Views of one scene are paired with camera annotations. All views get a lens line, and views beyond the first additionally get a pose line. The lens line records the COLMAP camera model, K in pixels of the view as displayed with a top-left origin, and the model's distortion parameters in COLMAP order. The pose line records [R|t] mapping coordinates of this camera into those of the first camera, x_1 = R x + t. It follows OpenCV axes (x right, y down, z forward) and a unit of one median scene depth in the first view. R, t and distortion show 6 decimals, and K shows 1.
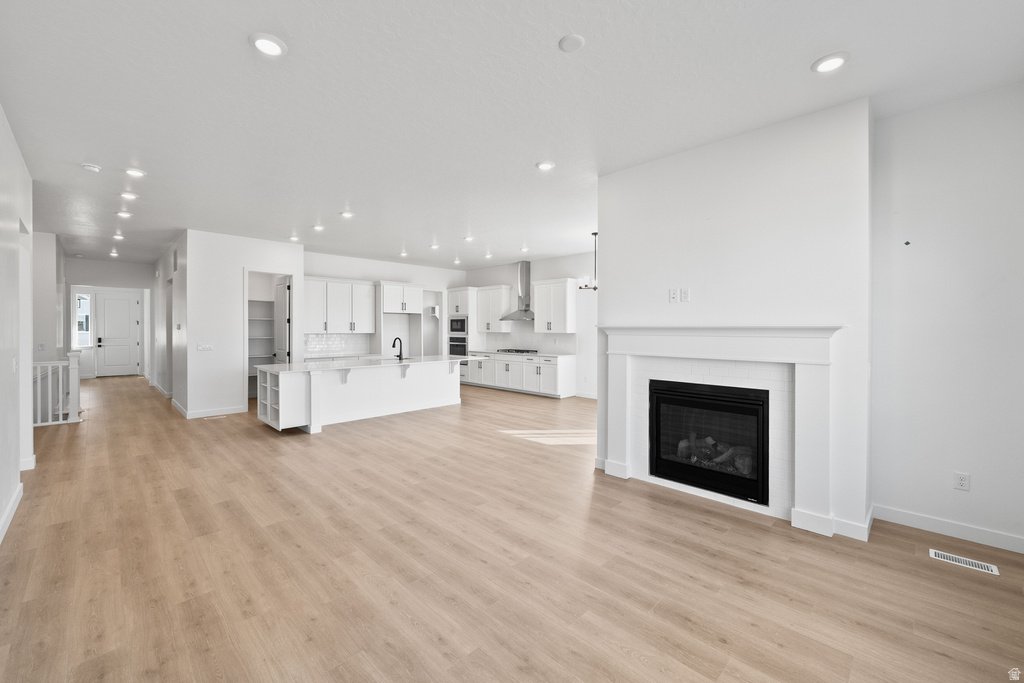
lens RADIAL K [[414.9, 0, 510.9], [0, 414.9, 334.2], [0, 0, 1]] dist [0.003918, -0.001530]
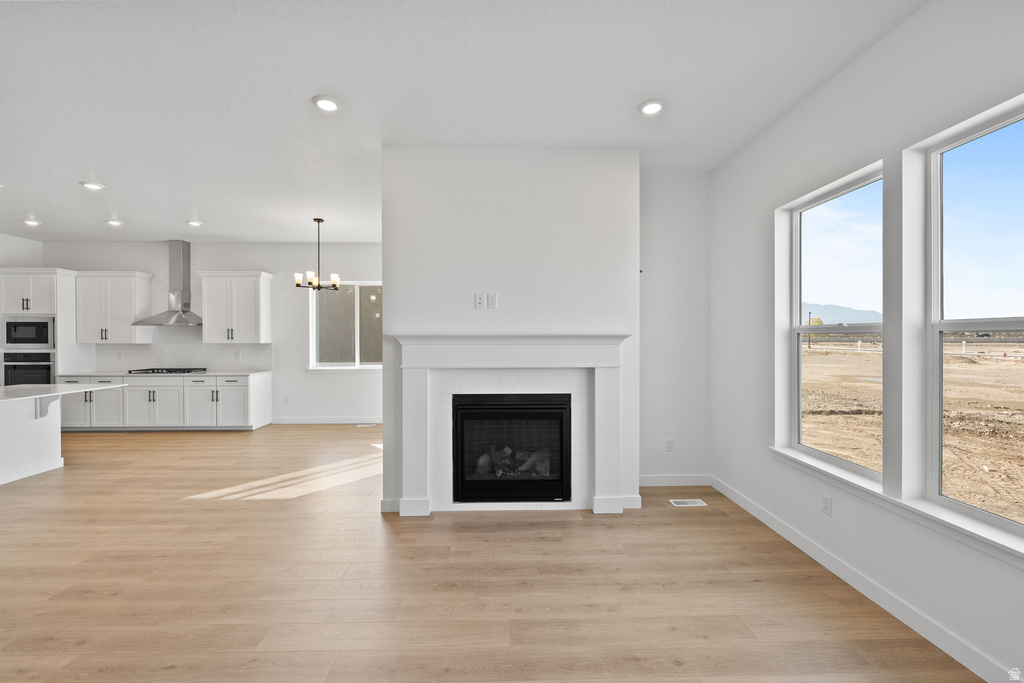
lens RADIAL K [[414.9, 0, 509.6], [0, 414.9, 339.2], [0, 0, 1]] dist [0.003918, -0.001530]
pose [[0.693672, -0.006402, 0.720263, -0.183909], [0.012553, 0.999916, -0.003202, -0.003692], [-0.720182, 0.011262, 0.693694, 0.252737]]
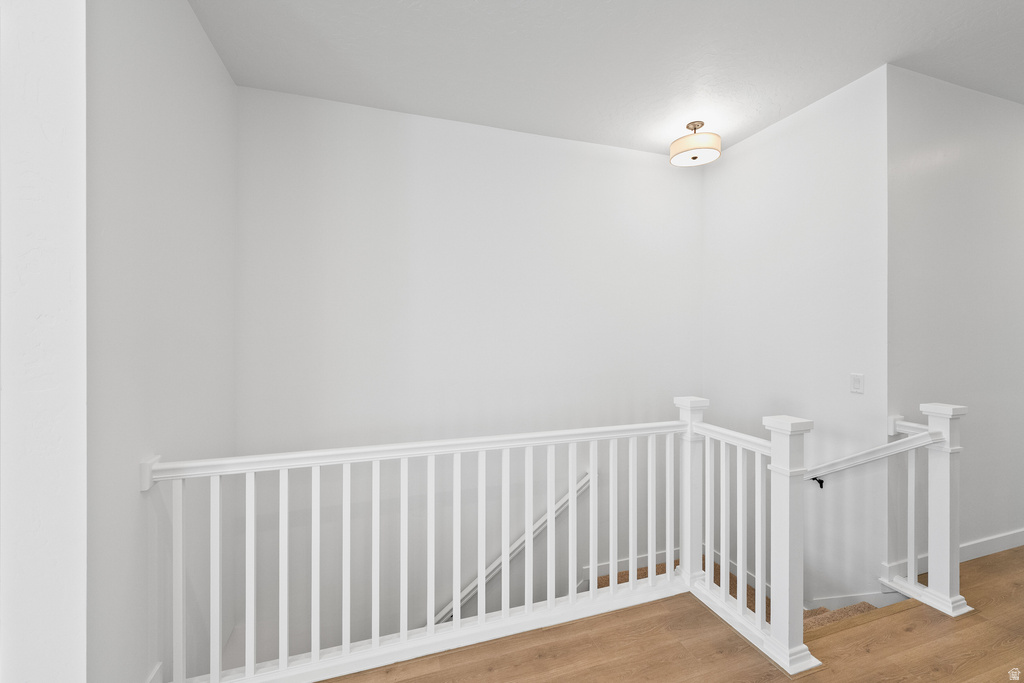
lens RADIAL K [[414.9, 0, 522.8], [0, 414.9, 335.7], [0, 0, 1]] dist [0.003918, -0.001530]
pose [[-0.433537, 0.000778, -0.901136, -0.988607], [-0.012998, 0.999890, 0.007116, -0.018950], [0.901042, 0.014798, -0.433479, 1.340394]]
